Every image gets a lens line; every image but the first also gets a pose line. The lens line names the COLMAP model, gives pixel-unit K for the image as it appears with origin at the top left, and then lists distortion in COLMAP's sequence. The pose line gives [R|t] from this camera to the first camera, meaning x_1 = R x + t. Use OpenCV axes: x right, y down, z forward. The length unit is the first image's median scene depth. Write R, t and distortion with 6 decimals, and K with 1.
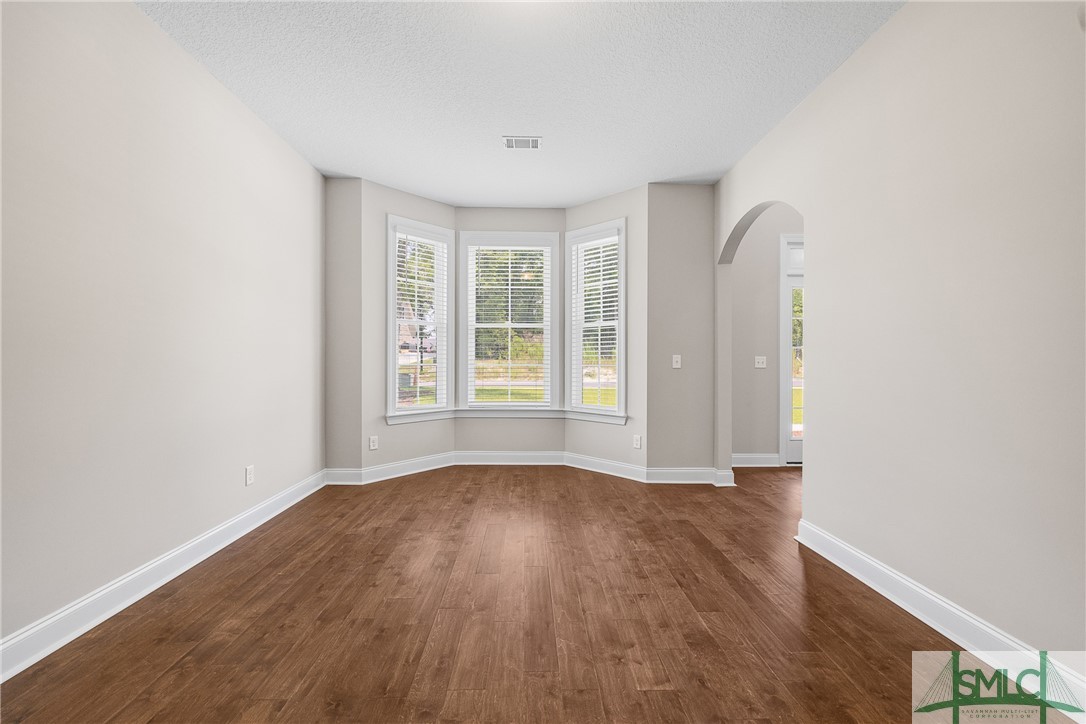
lens RADIAL K [[440.8, 0, 538.6], [0, 440.8, 362.9], [0, 0, 1]] dist [0.001972, 0.000035]
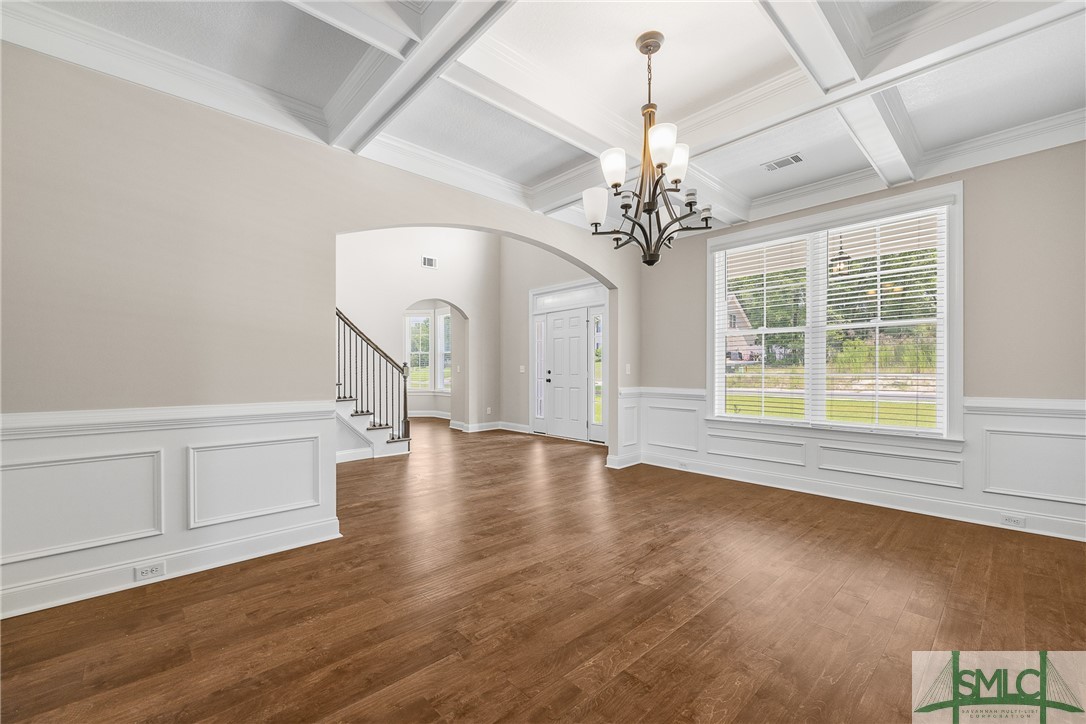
lens RADIAL K [[440.8, 0, 536.8], [0, 440.8, 364.5], [0, 0, 1]] dist [0.001972, 0.000035]
pose [[0.664693, -0.003161, -0.747110, 1.618214], [-0.005091, 0.999949, -0.008760, -0.008519], [0.747100, 0.009626, 0.664642, -0.070344]]
